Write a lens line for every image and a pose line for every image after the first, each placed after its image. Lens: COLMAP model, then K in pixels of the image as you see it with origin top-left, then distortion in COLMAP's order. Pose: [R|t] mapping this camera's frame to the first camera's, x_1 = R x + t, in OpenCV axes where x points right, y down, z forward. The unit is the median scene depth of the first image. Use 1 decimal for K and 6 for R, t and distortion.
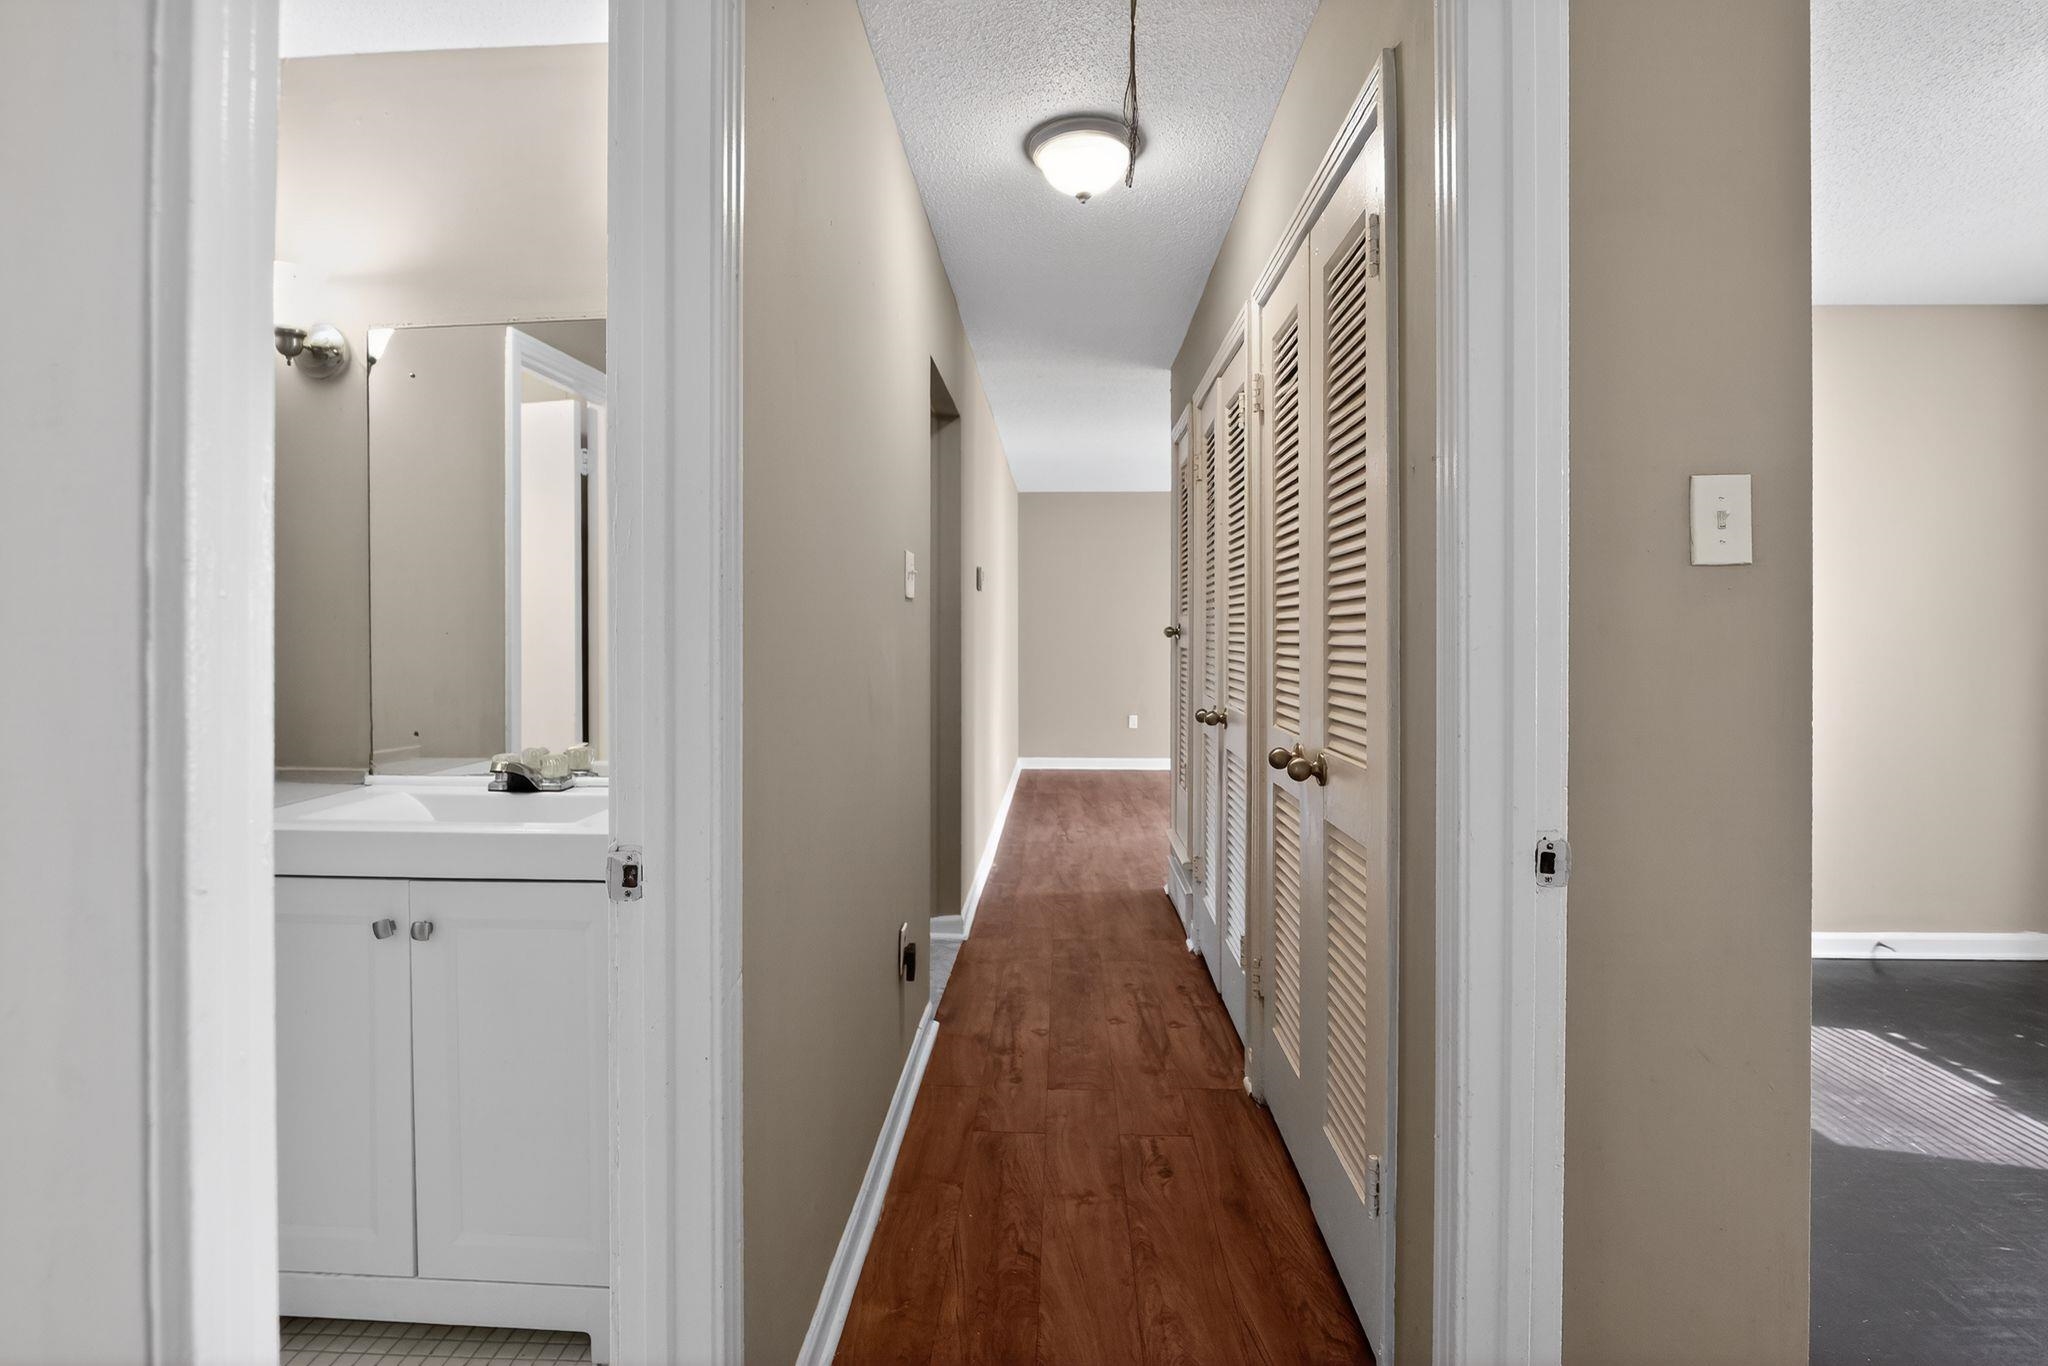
lens RADIAL K [[935.3, 0, 1013.8], [0, 935.3, 635.4], [0, 0, 1]] dist [-0.015755, 0.001765]
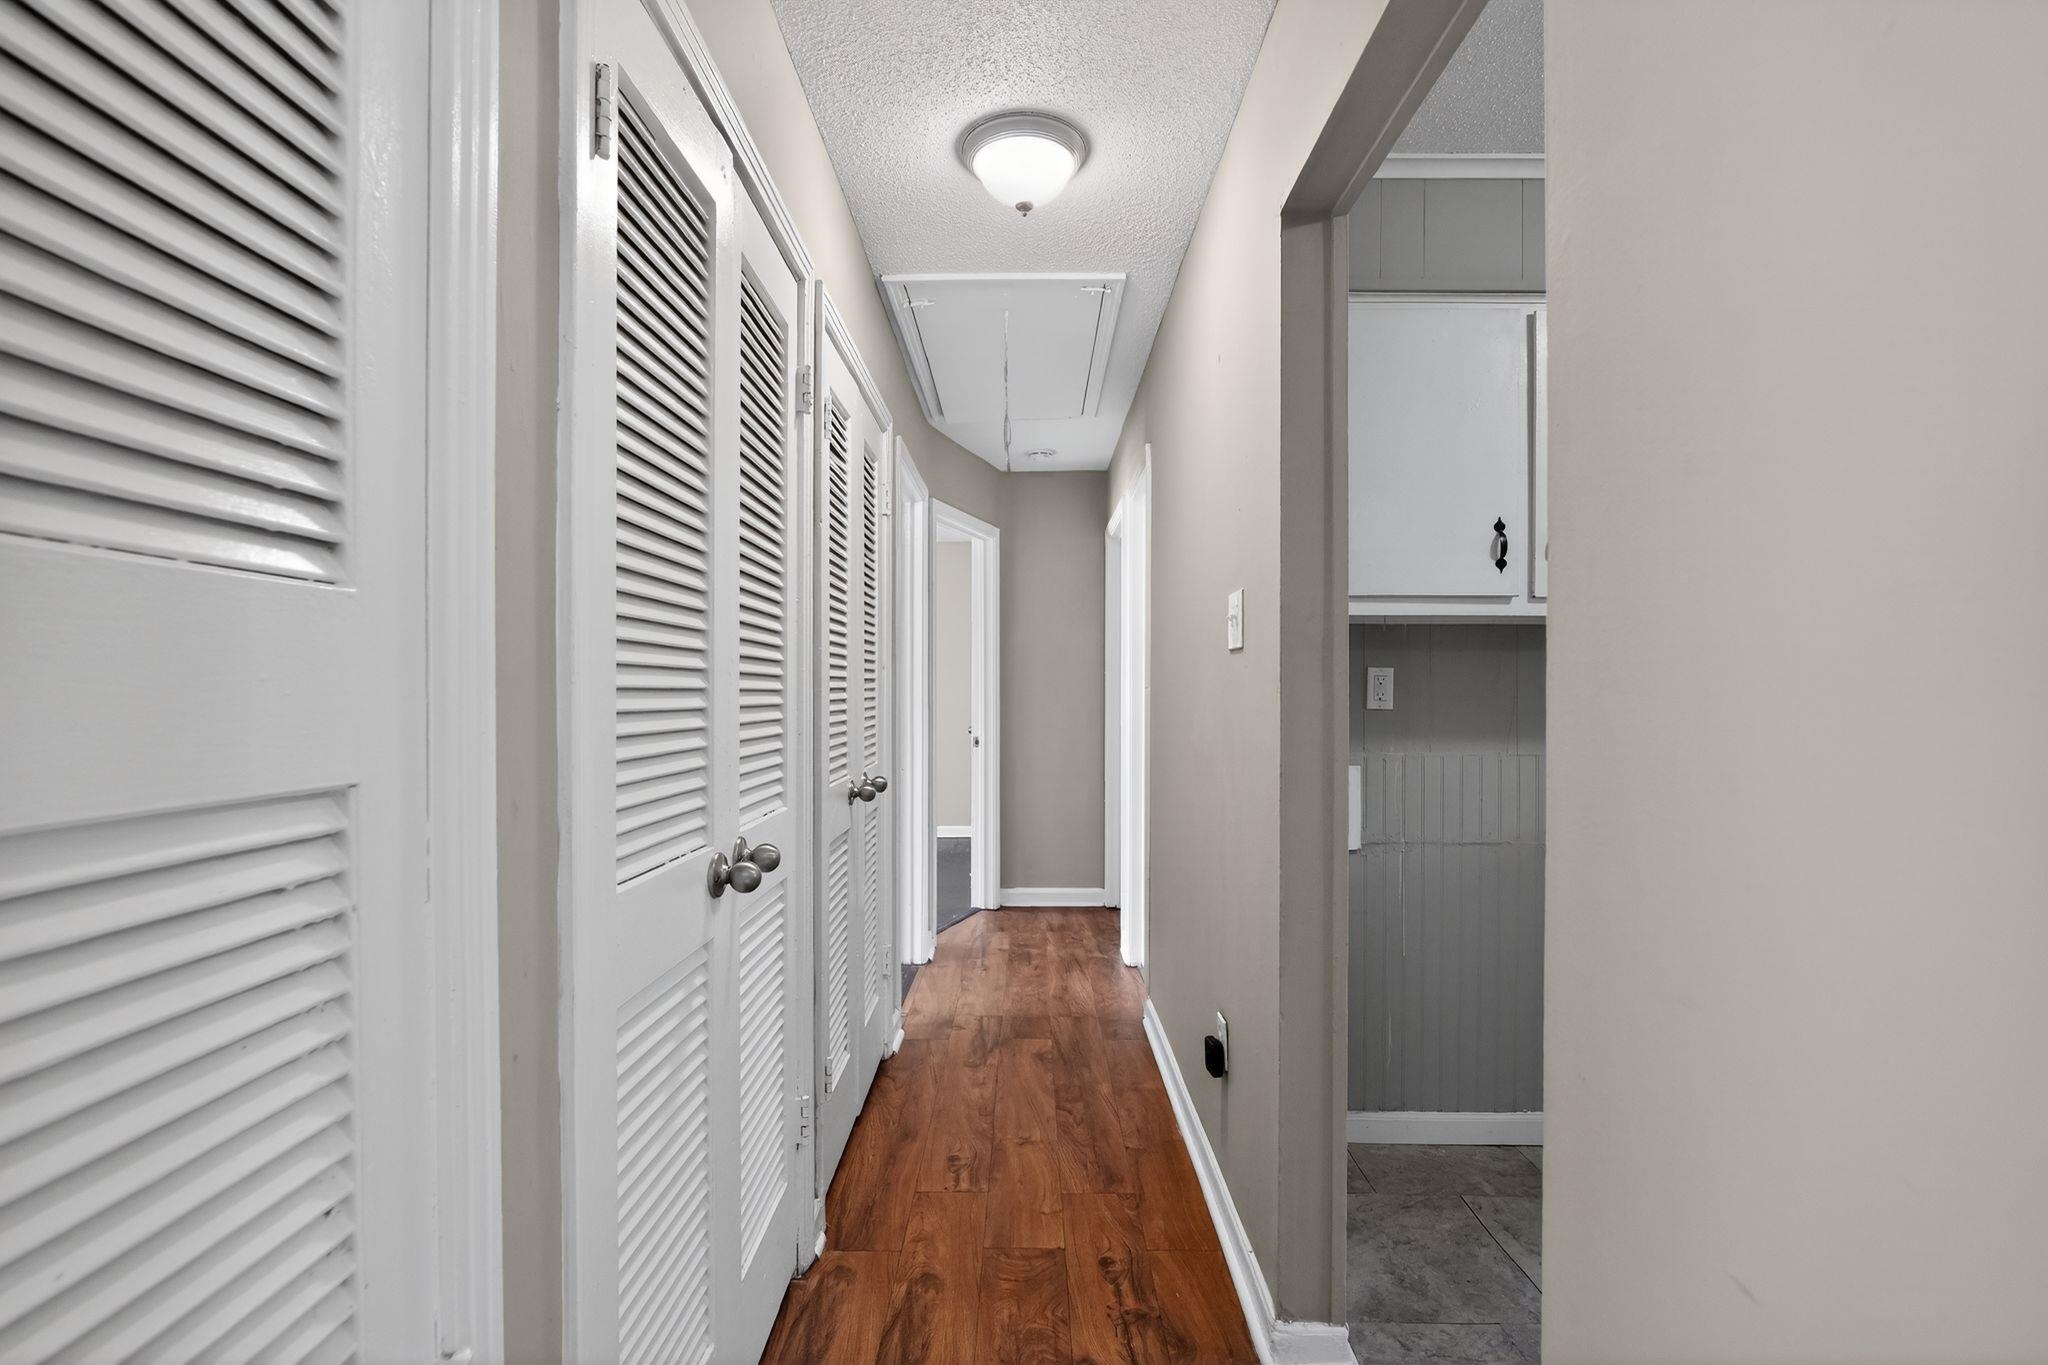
lens RADIAL K [[935.3, 0, 1015.0], [0, 935.3, 692.3], [0, 0, 1]] dist [-0.015755, 0.001765]
pose [[-0.999171, -0.001493, -0.040674, 0.126446], [-0.001595, 0.999996, 0.002479, -0.005180], [0.040670, 0.002542, -0.999169, 2.011116]]
